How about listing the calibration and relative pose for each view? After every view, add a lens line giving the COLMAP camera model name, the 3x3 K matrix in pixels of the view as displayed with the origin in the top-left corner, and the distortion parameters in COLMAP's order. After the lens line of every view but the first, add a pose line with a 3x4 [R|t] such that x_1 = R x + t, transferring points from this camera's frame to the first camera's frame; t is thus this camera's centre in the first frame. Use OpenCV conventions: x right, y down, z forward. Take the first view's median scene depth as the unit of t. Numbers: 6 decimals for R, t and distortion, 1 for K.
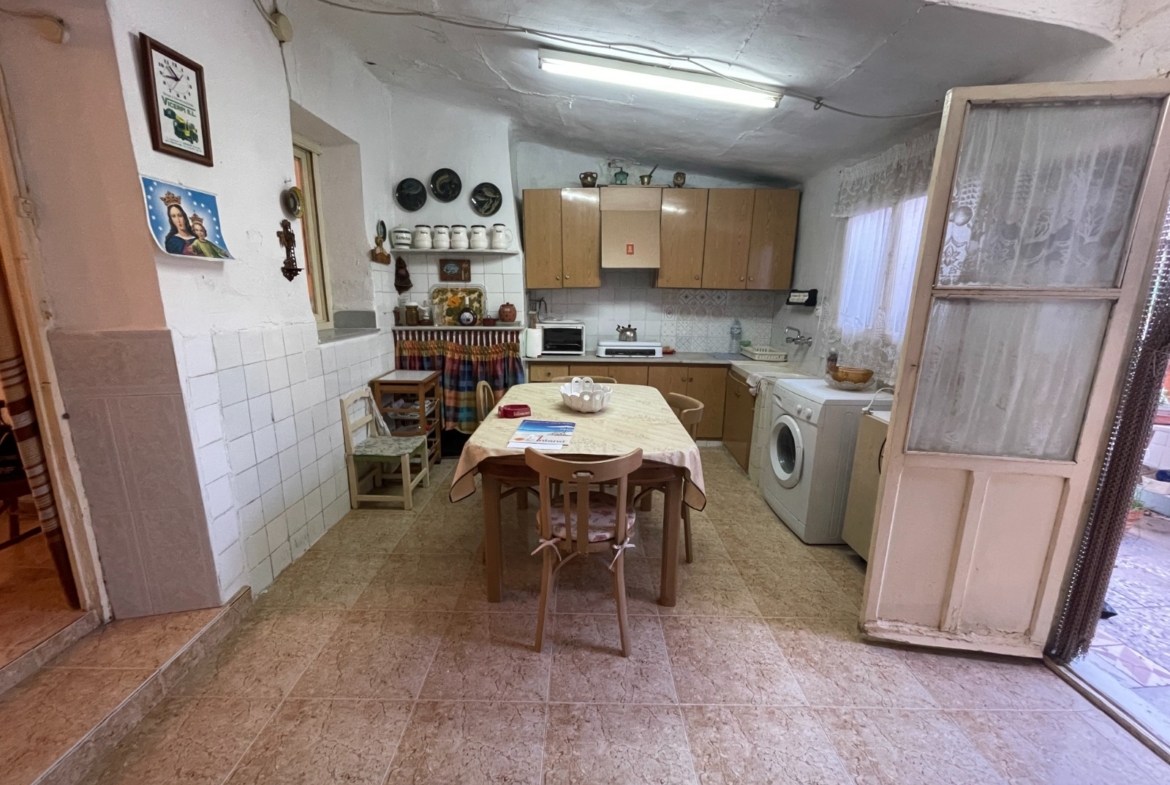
lens RADIAL K [[460.9, 0, 580.8], [0, 460.9, 390.9], [0, 0, 1]] dist [-0.004053, -0.000515]
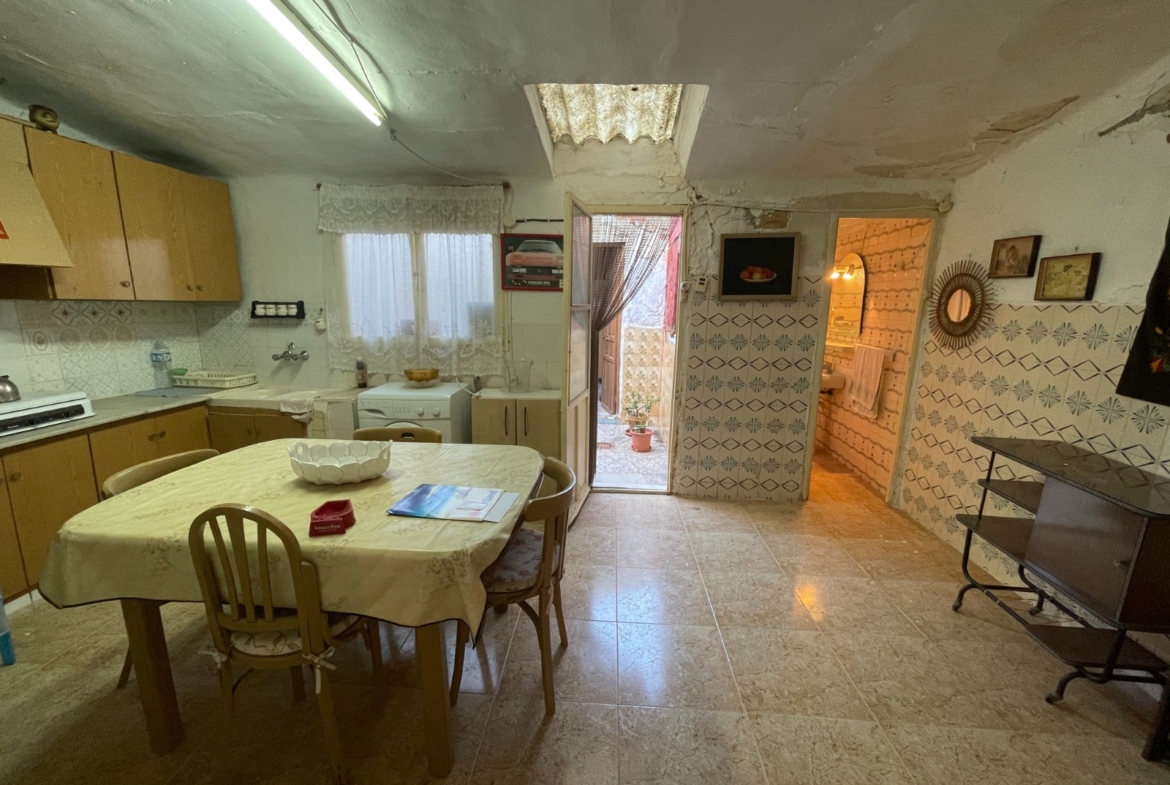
lens RADIAL K [[460.9, 0, 577.3], [0, 460.9, 390.7], [0, 0, 1]] dist [-0.004053, -0.000515]
pose [[0.087674, -0.199612, 0.975945, -0.359816], [0.203934, 0.962564, 0.178555, -0.084212], [-0.975051, 0.183374, 0.125100, 0.315098]]
